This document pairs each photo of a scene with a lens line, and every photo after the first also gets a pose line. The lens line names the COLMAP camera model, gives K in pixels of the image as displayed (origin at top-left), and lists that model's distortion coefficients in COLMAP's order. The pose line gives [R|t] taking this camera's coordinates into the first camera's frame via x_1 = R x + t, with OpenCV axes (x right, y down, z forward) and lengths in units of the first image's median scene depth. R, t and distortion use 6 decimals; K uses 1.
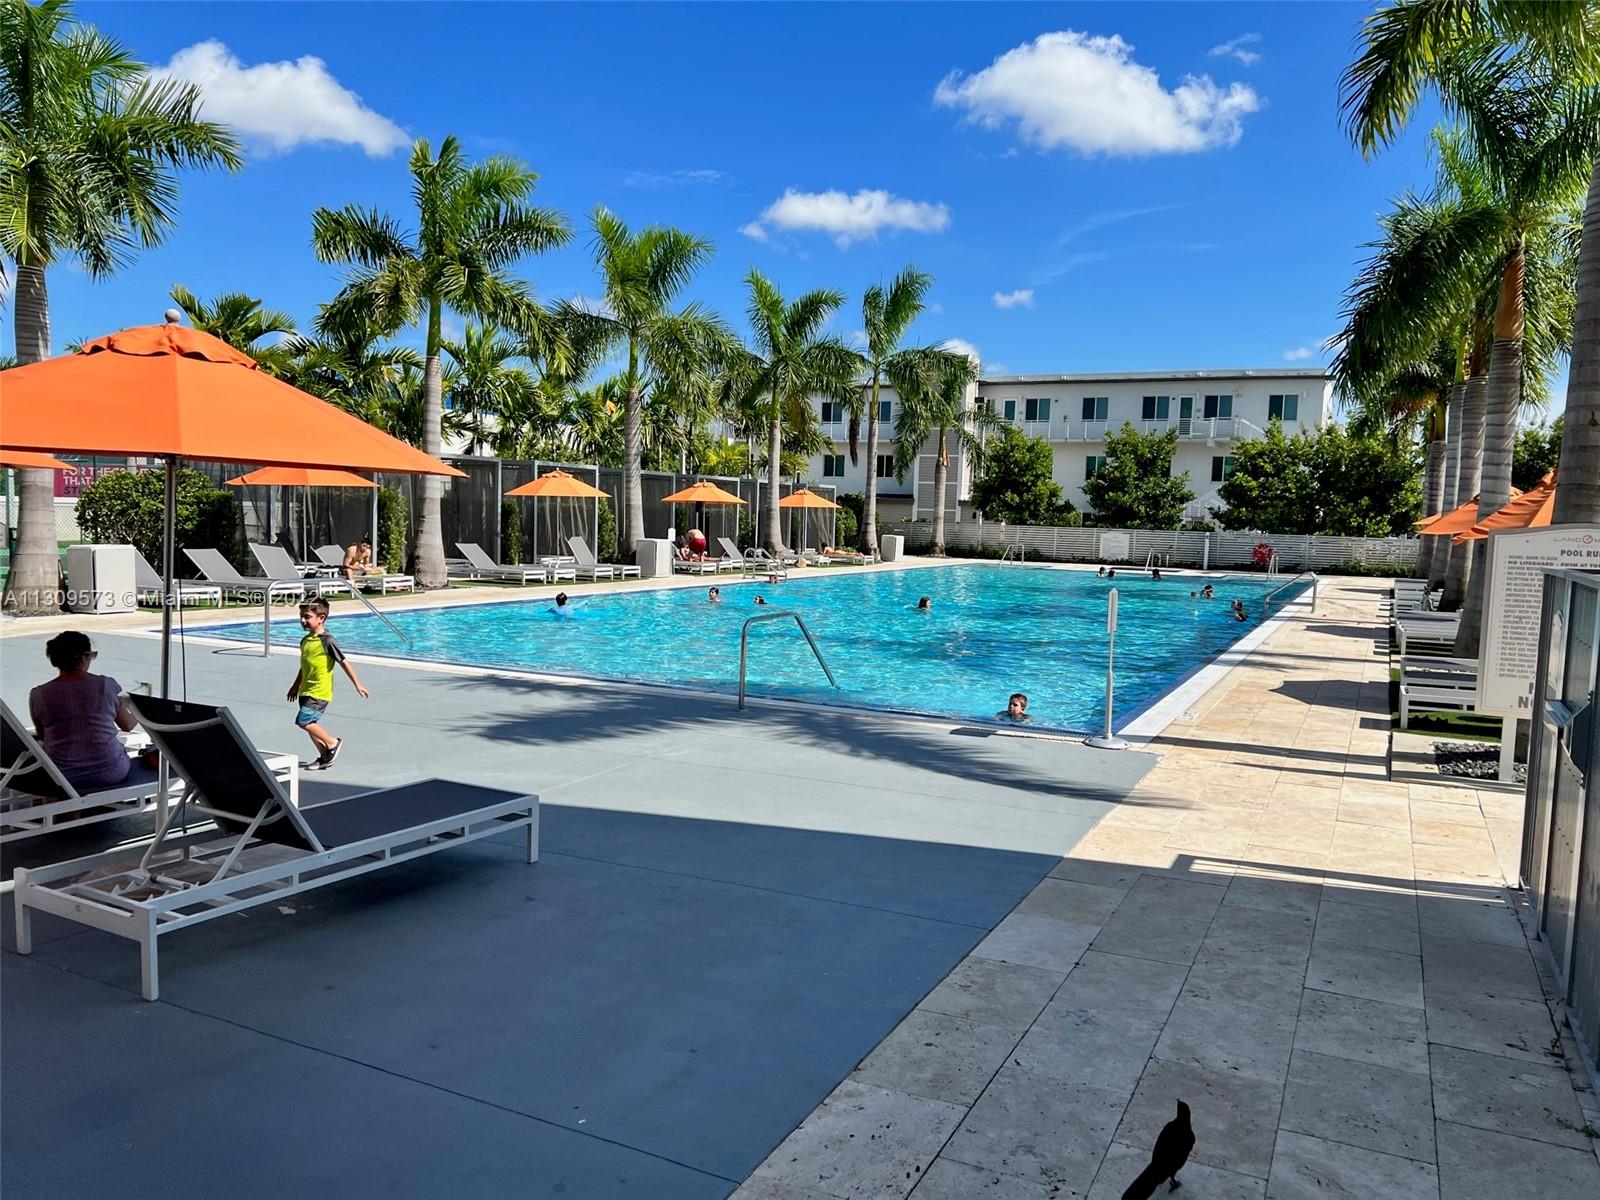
lens RADIAL K [[1194.7, 0, 800.0], [0, 1194.7, 600.0], [0, 0, 1]] dist [-0.007994, -0.009079]
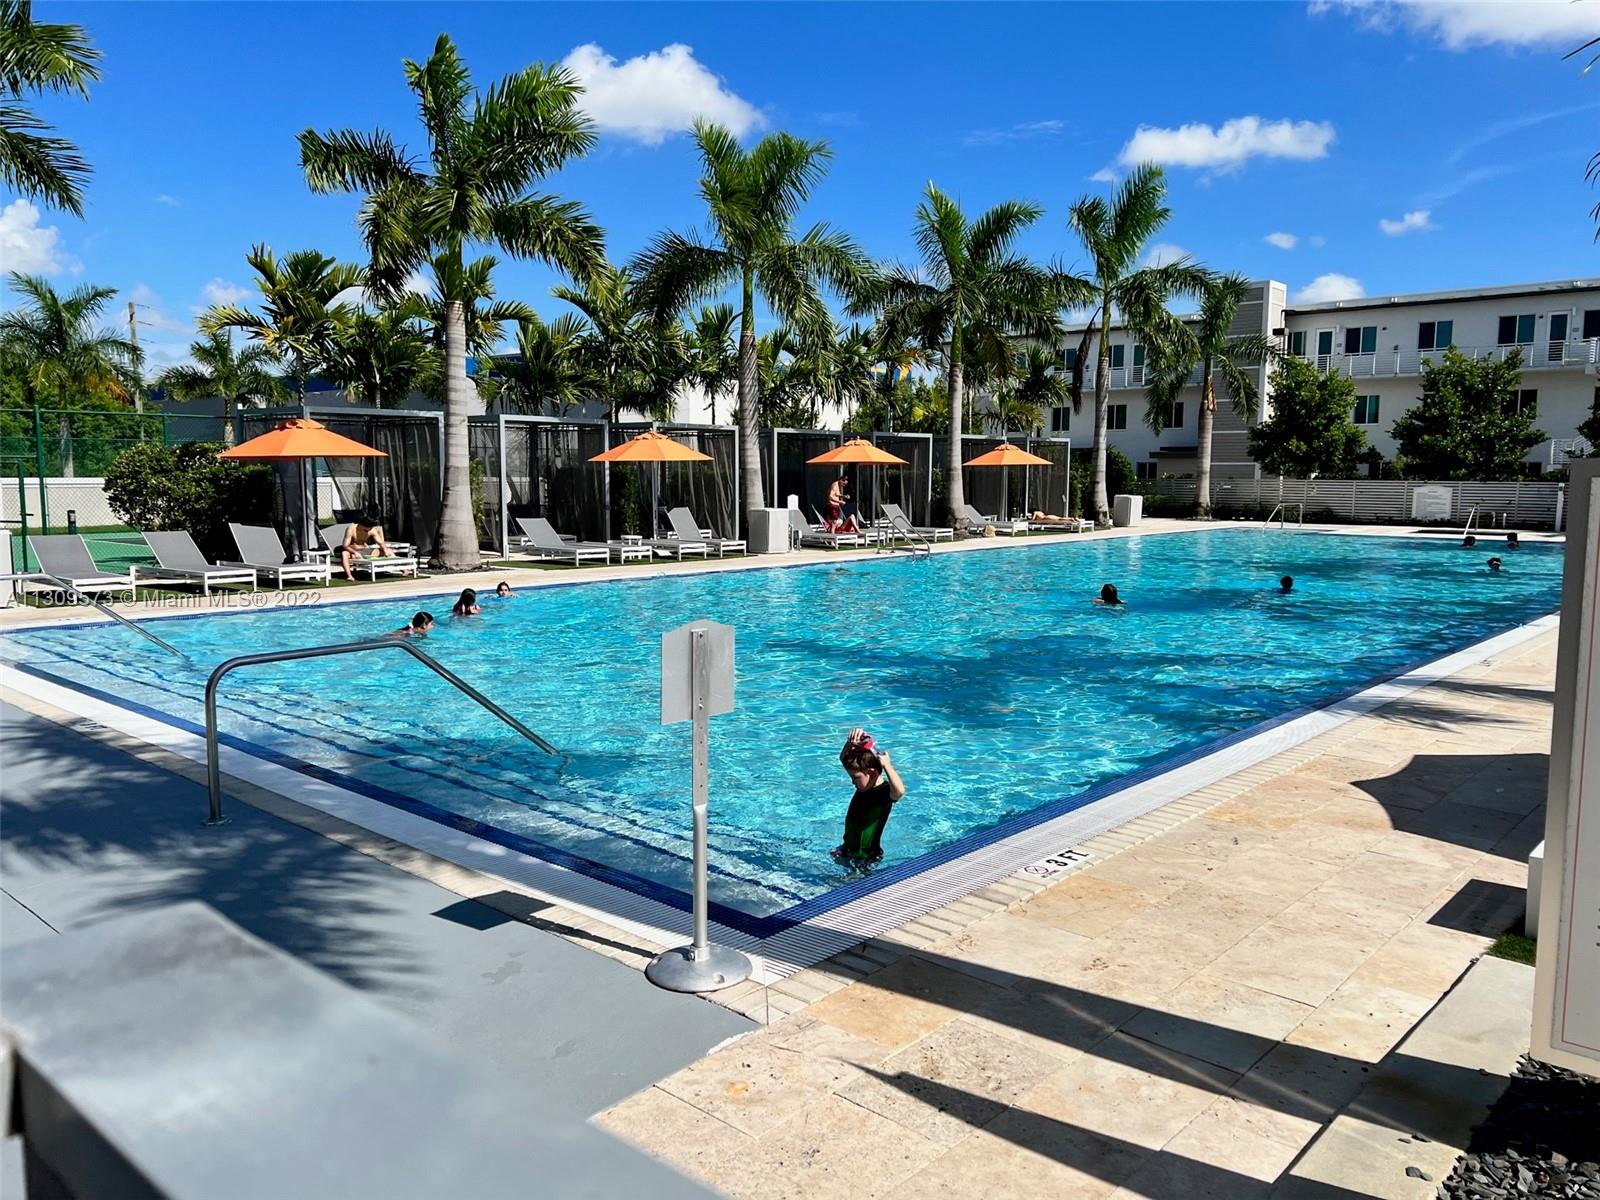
lens RADIAL K [[1194.7, 0, 800.0], [0, 1194.7, 600.0], [0, 0, 1]] dist [-0.007994, -0.009079]
pose [[0.959556, 0.004204, -0.281486, 0.092922], [0.004903, 0.999487, 0.031642, -0.008265], [0.281474, -0.031743, 0.959044, 0.128756]]
